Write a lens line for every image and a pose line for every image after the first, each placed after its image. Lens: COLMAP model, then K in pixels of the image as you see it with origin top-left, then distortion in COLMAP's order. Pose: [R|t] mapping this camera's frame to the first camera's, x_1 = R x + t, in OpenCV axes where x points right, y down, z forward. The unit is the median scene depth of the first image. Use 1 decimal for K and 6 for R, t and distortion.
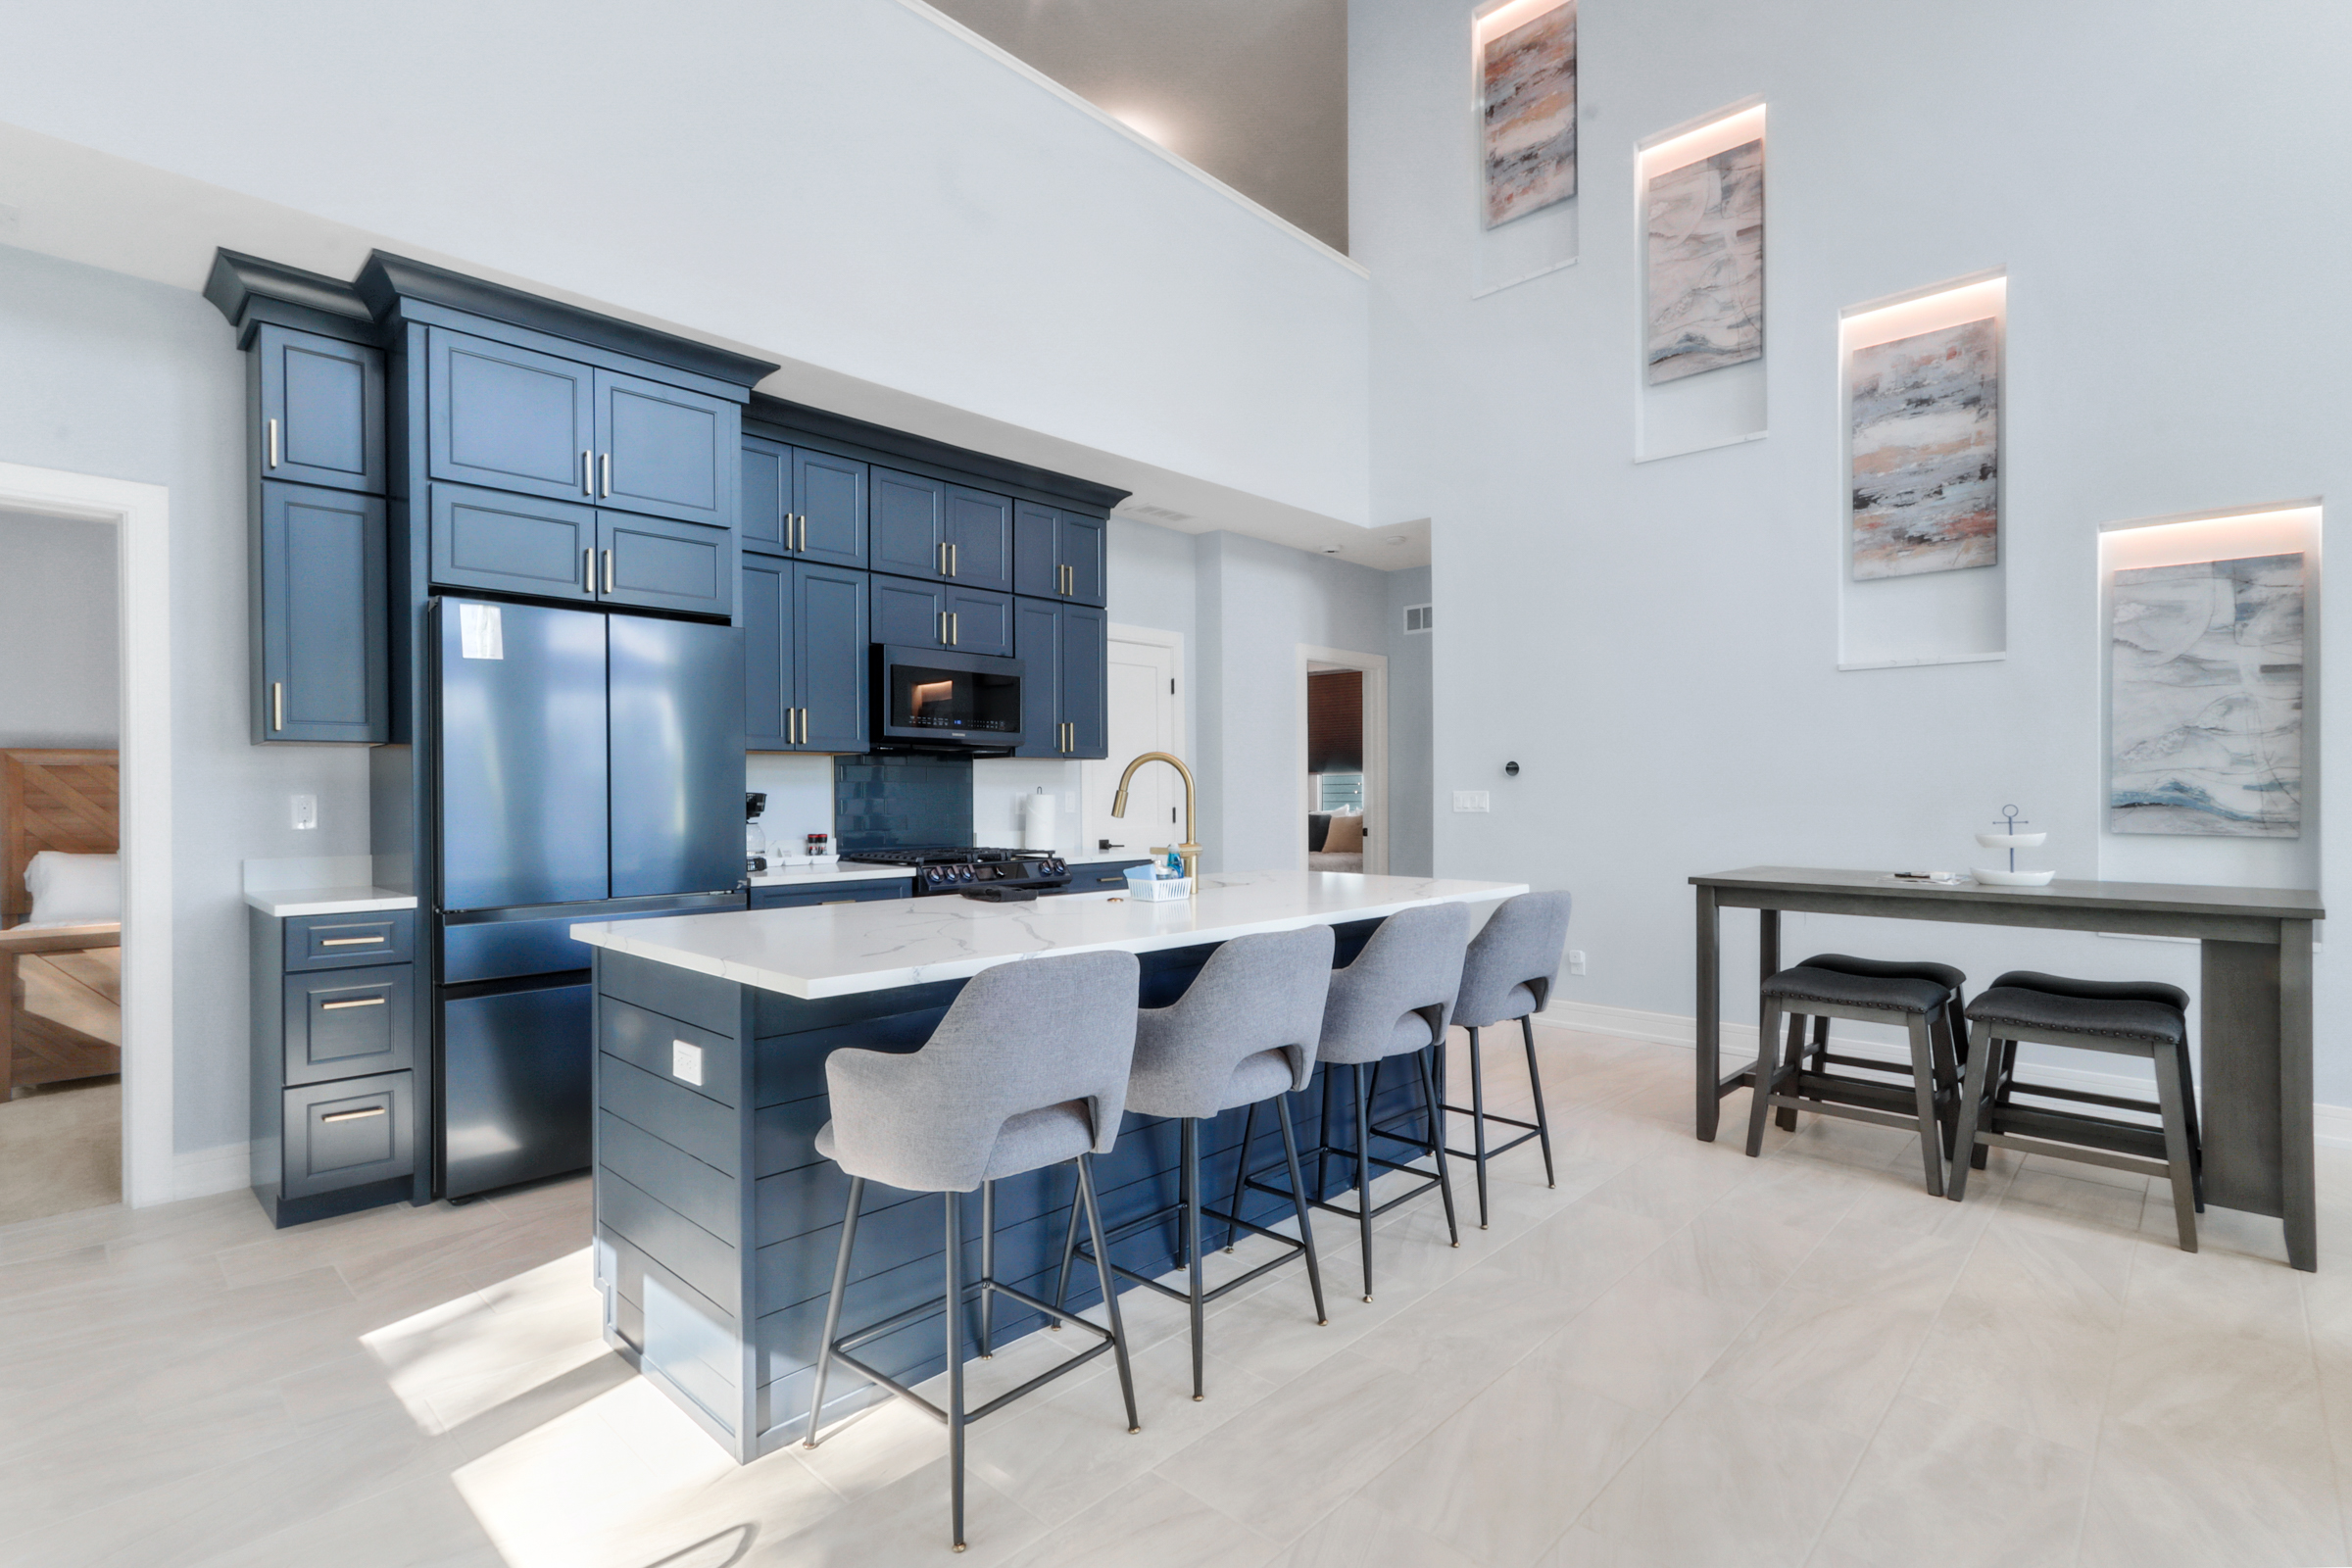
lens RADIAL K [[1101.4, 0, 1161.3], [0, 1101.4, 797.4], [0, 0, 1]] dist [-0.006240, 0.003773]
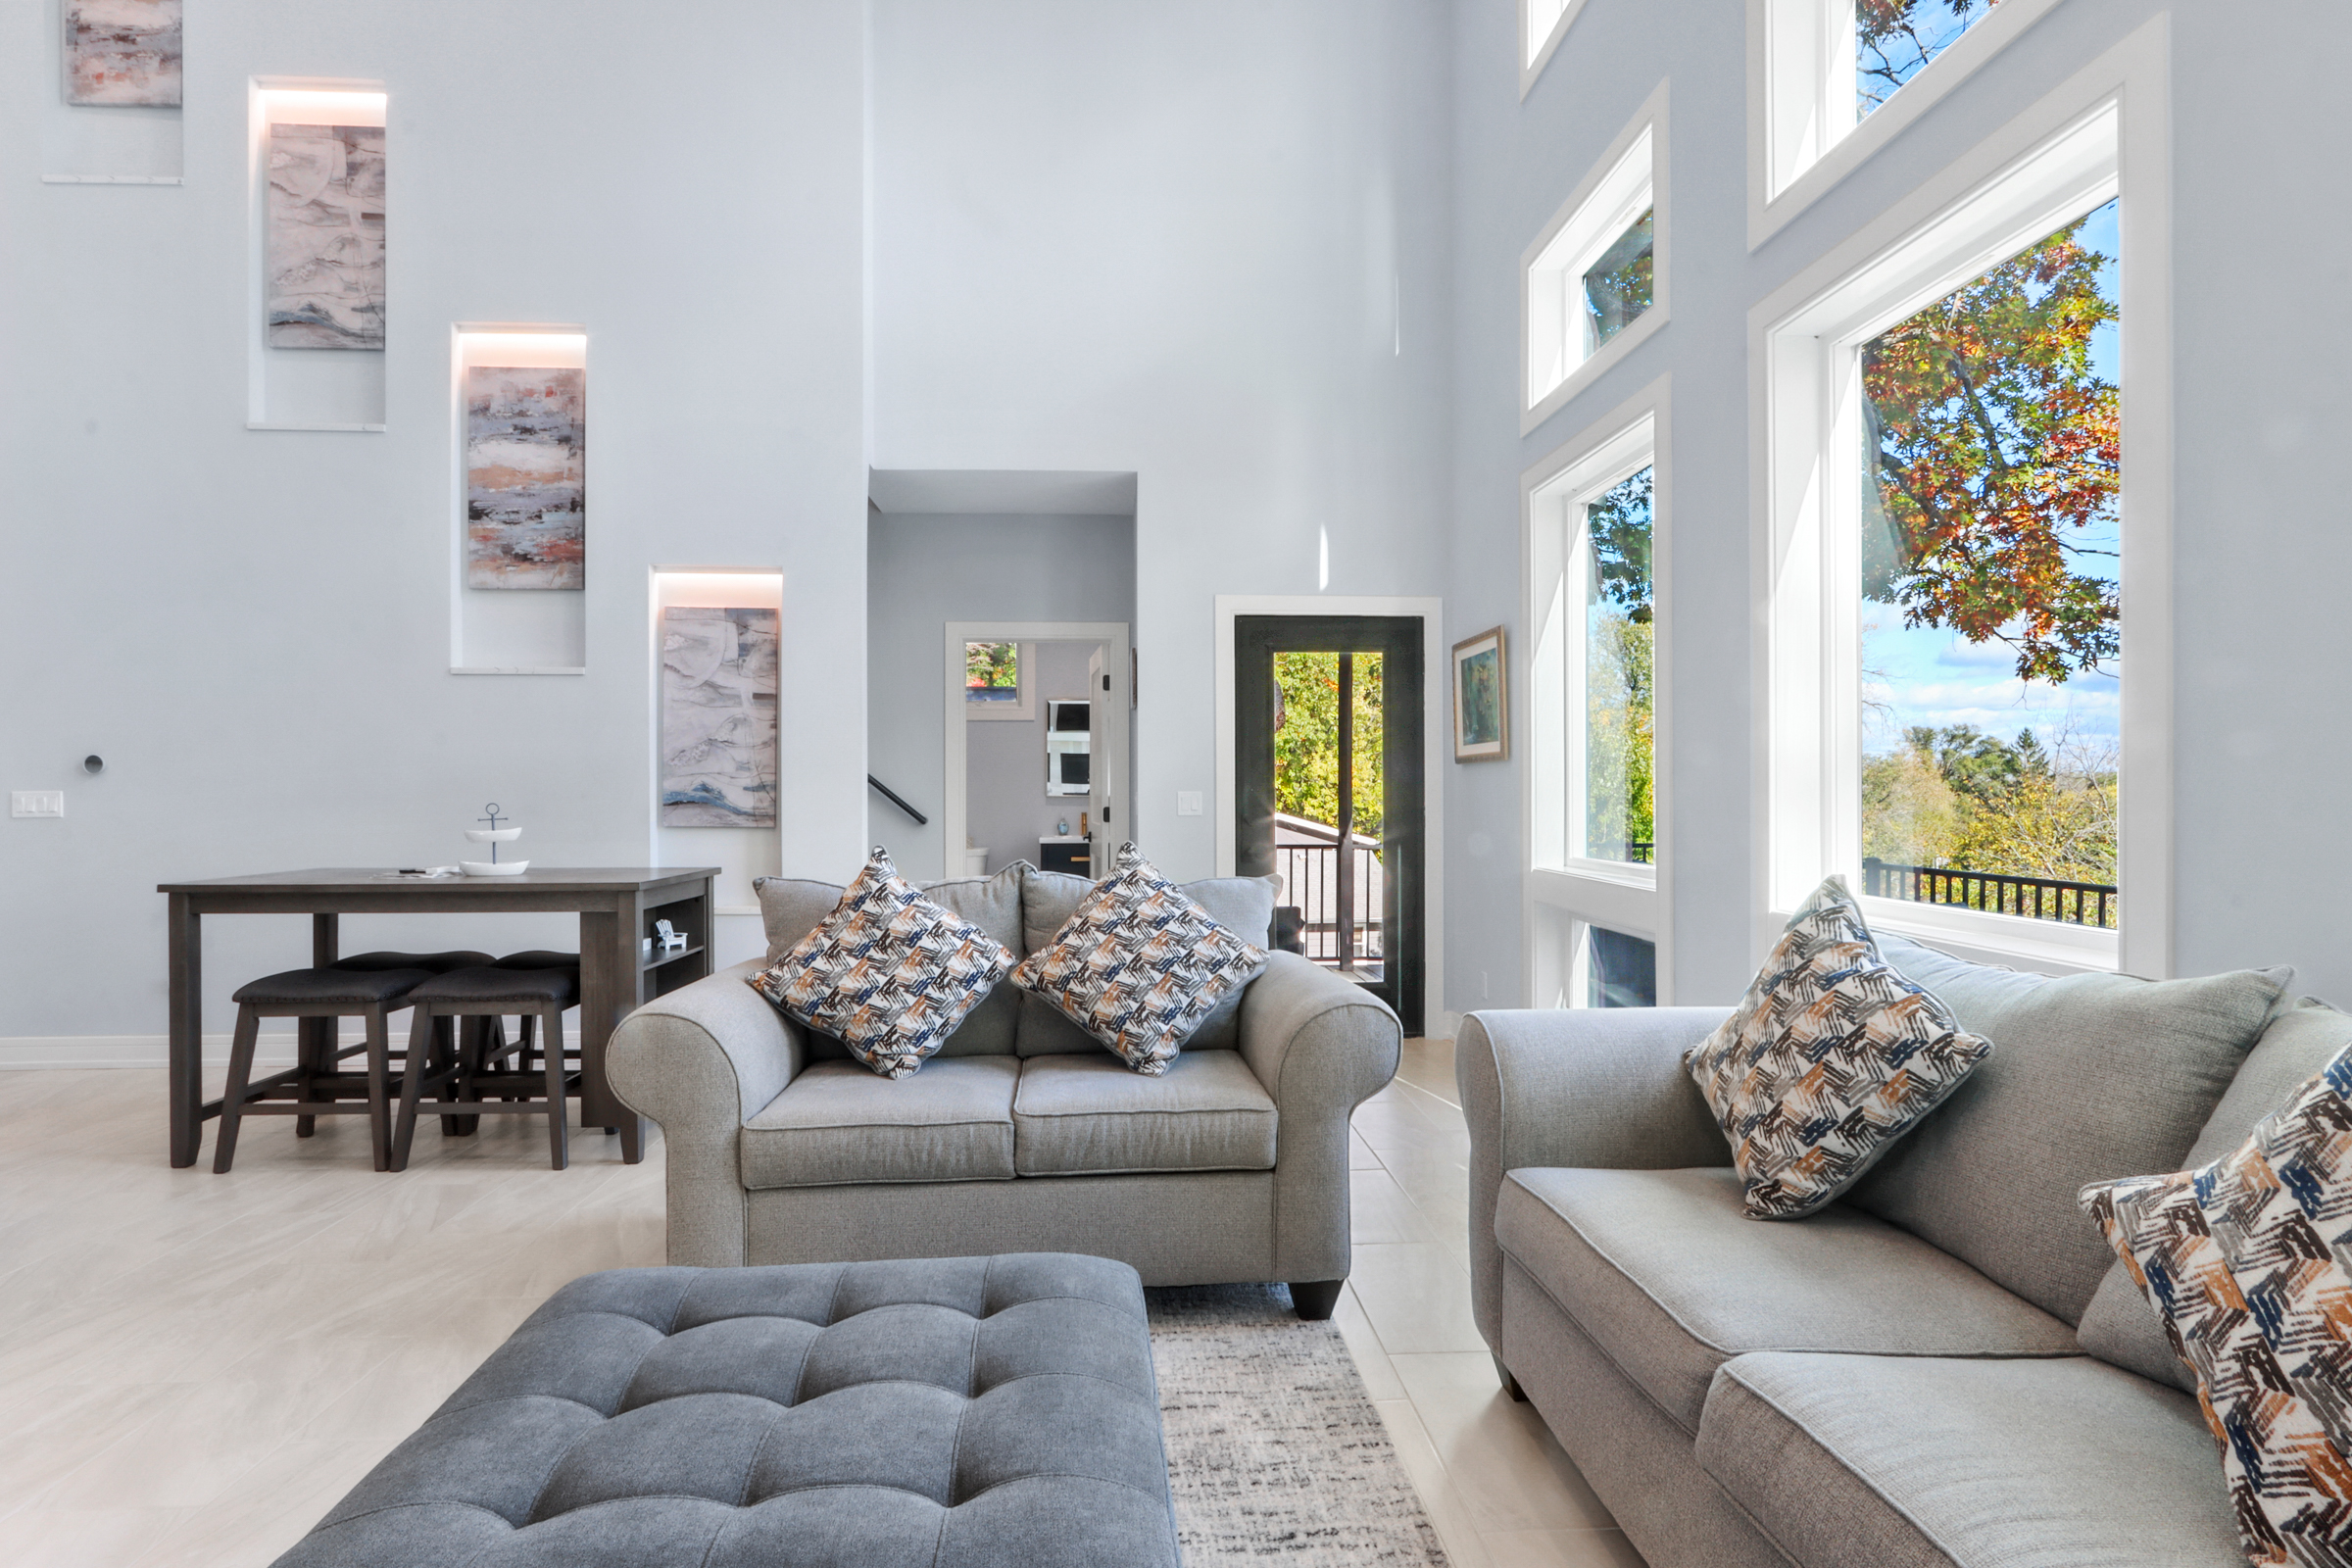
lens RADIAL K [[1177.9, 0, 1178.3], [0, 1177.9, 785.7], [0, 0, 1]] dist [-0.013251, 0.005576]
pose [[0.672842, 0.004006, 0.739775, 0.272352], [0.005222, 0.999935, -0.010165, 0.003562], [-0.739768, 0.010703, 0.672777, -0.241600]]
